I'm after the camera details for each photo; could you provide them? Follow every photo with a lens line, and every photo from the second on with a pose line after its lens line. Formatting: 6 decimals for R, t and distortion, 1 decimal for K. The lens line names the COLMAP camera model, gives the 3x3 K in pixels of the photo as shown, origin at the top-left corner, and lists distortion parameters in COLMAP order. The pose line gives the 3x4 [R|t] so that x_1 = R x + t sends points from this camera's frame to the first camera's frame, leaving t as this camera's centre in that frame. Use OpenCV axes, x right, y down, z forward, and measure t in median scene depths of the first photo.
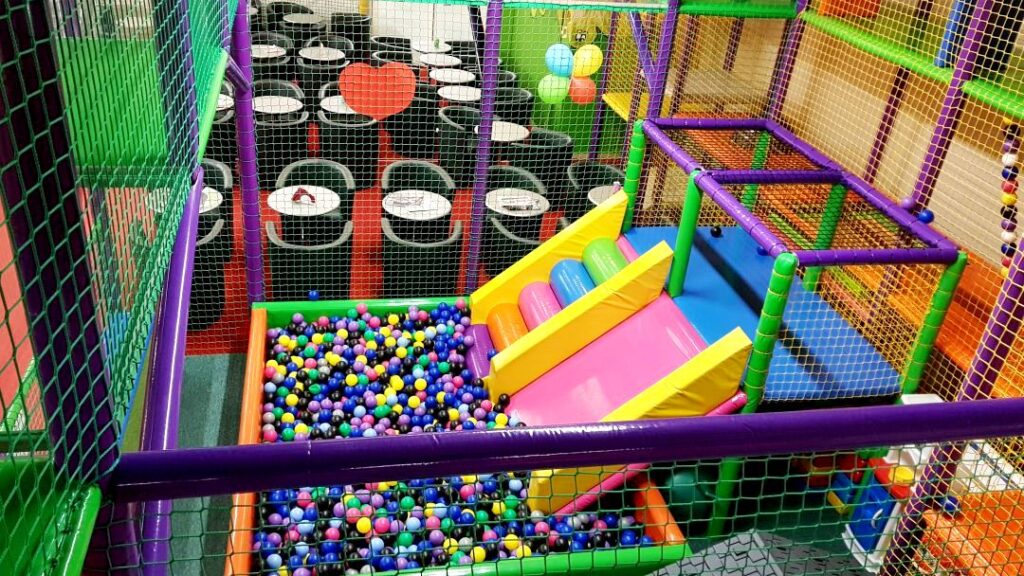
lens RADIAL K [[867.4, 0, 512.1], [0, 867.4, 287.5], [0, 0, 1]] dist [0.091077, 0.000587]
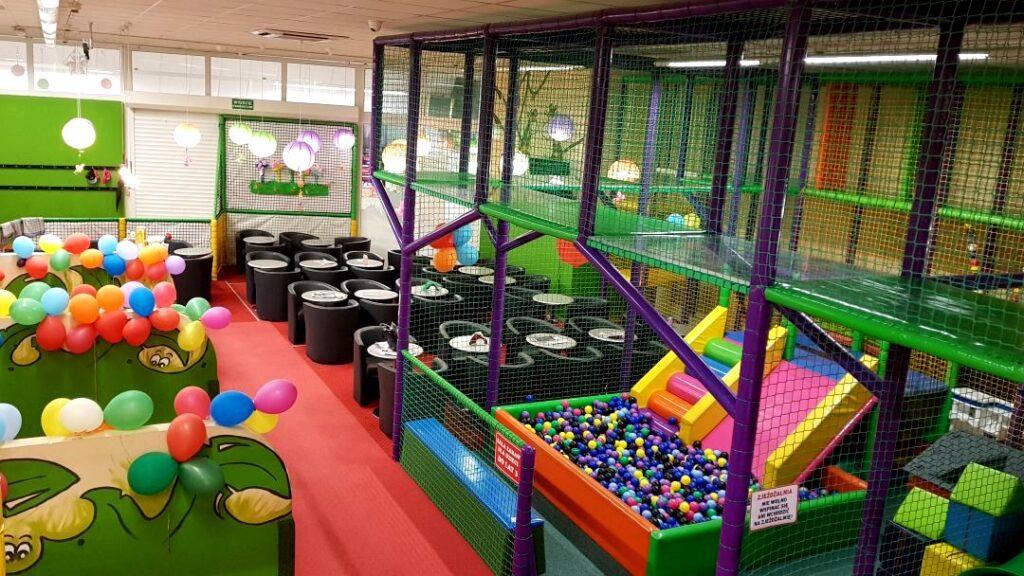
lens RADIAL K [[867.4, 0, 512.1], [0, 867.4, 287.5], [0, 0, 1]] dist [0.091077, 0.000587]
pose [[0.966721, -0.082378, 0.242206, -0.578671], [0.143391, 0.958526, -0.246307, 0.176123], [-0.211871, 0.272840, 0.938440, -0.321888]]
